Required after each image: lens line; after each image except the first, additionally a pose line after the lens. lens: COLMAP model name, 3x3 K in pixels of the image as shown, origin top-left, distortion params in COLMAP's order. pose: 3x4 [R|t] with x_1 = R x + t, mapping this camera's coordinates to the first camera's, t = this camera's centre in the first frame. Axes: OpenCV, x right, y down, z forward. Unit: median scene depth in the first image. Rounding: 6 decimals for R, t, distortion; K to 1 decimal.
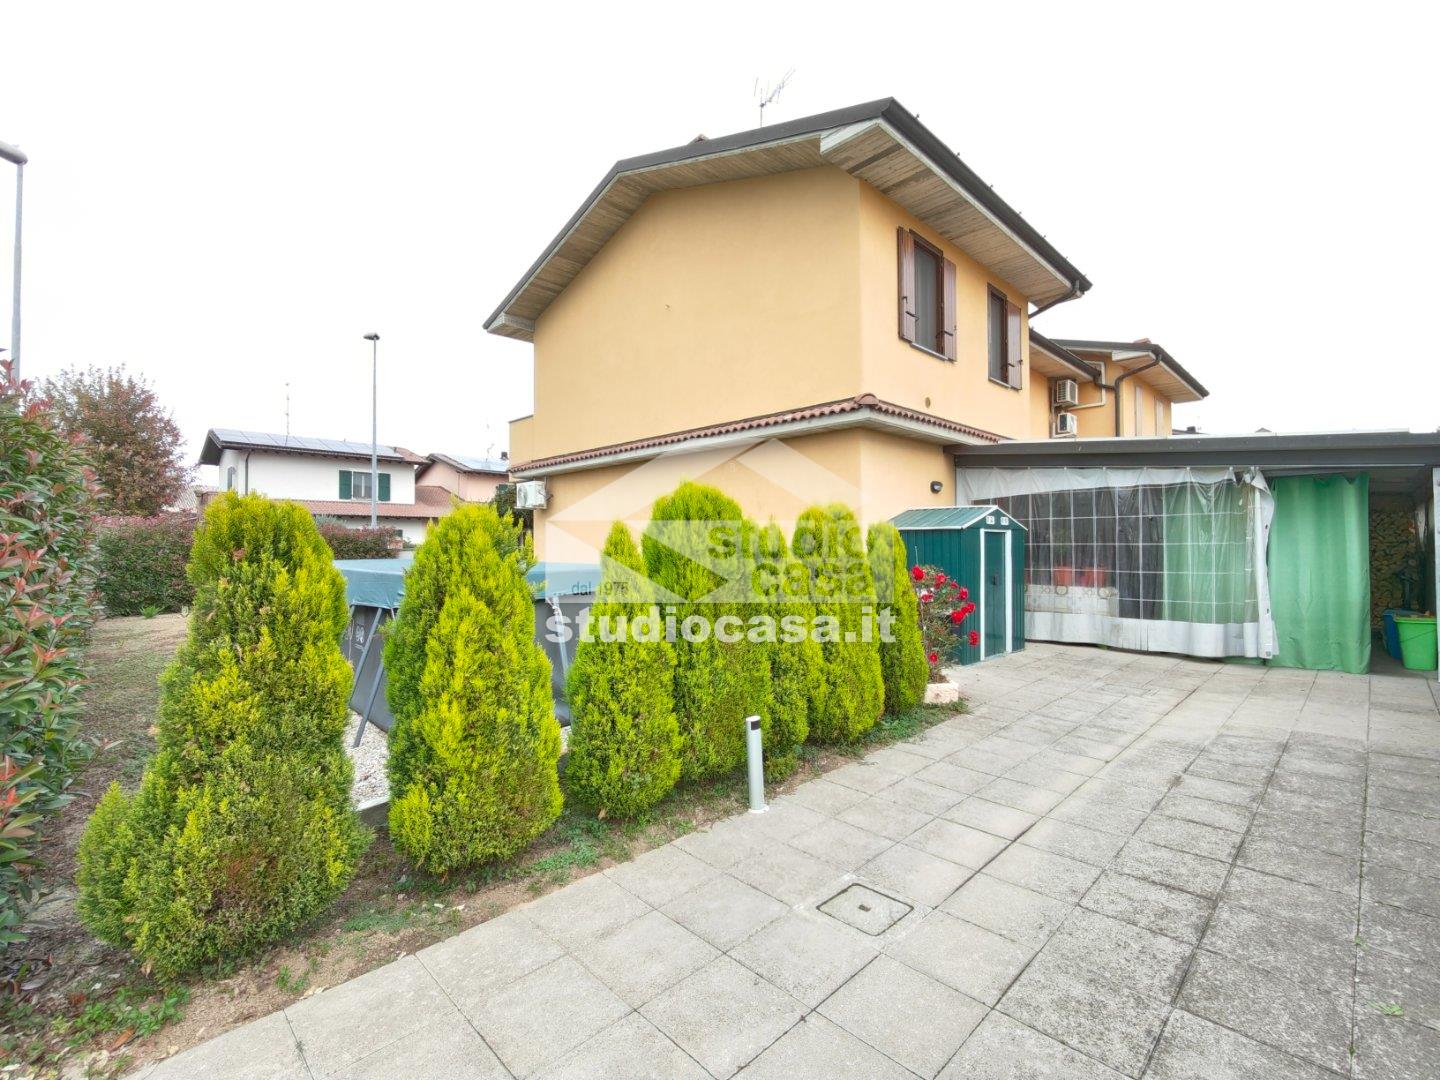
lens RADIAL K [[647.5, 0, 720.6], [0, 647.5, 539.3], [0, 0, 1]] dist [0.000931, 0.000624]
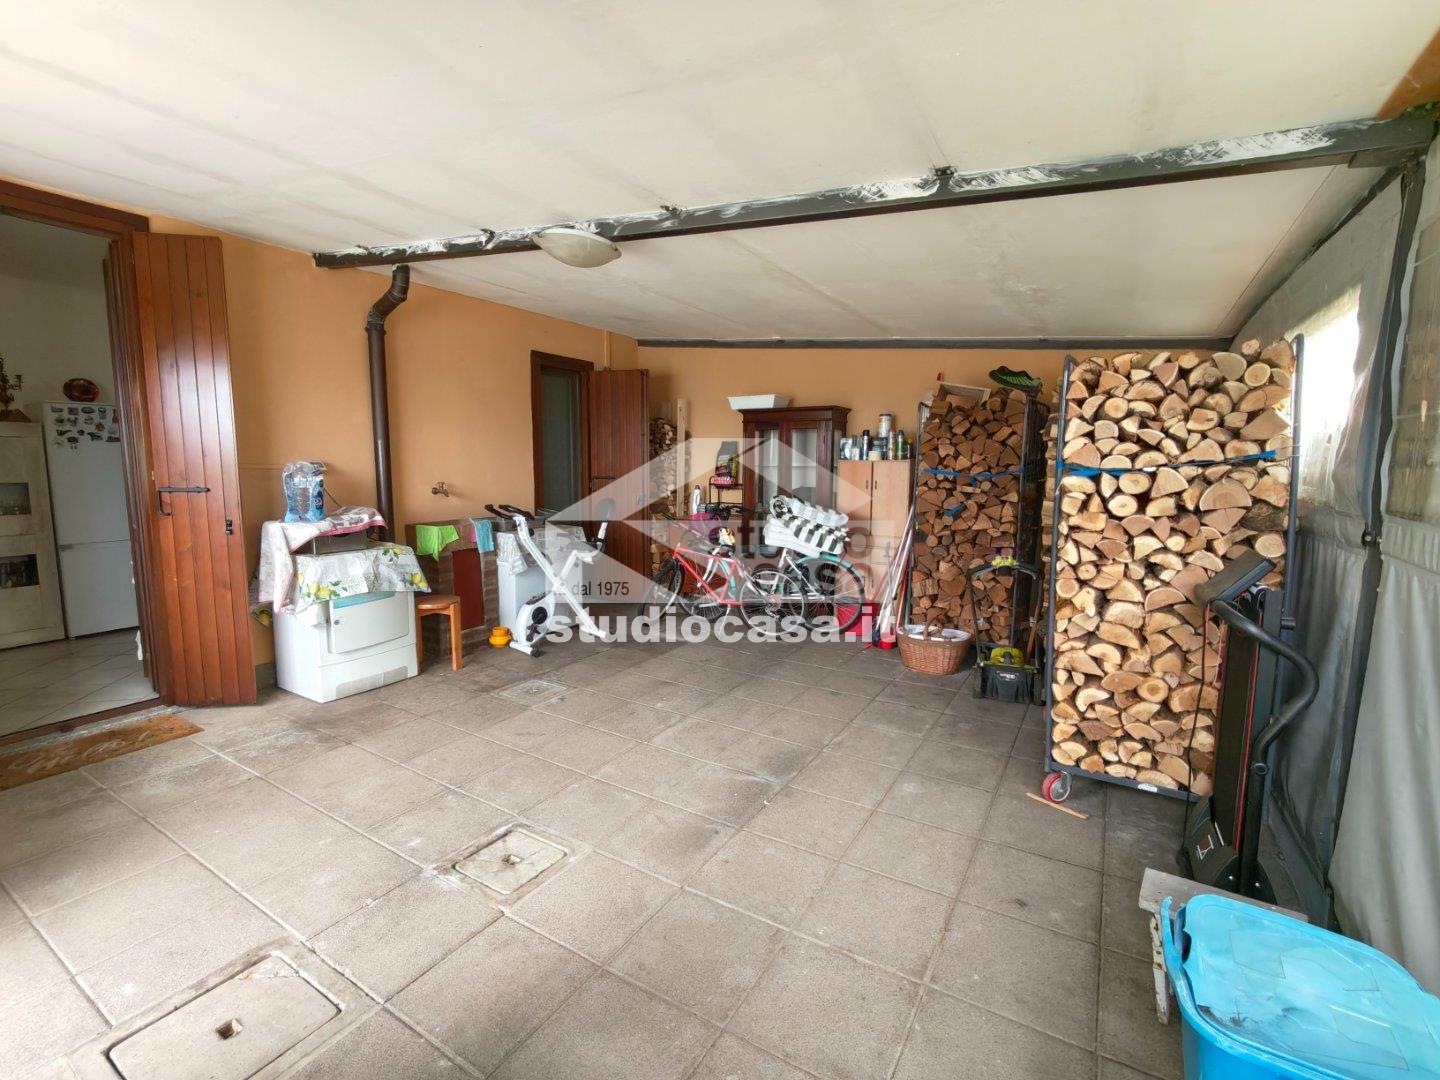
lens RADIAL K [[647.5, 0, 718.8], [0, 647.5, 537.6], [0, 0, 1]] dist [0.000931, 0.000624]
pose [[0.971332, -0.019491, 0.236929, 0.795654], [-0.011453, 0.991639, 0.128532, 0.003095], [-0.237453, -0.127561, 0.962987, 0.804219]]
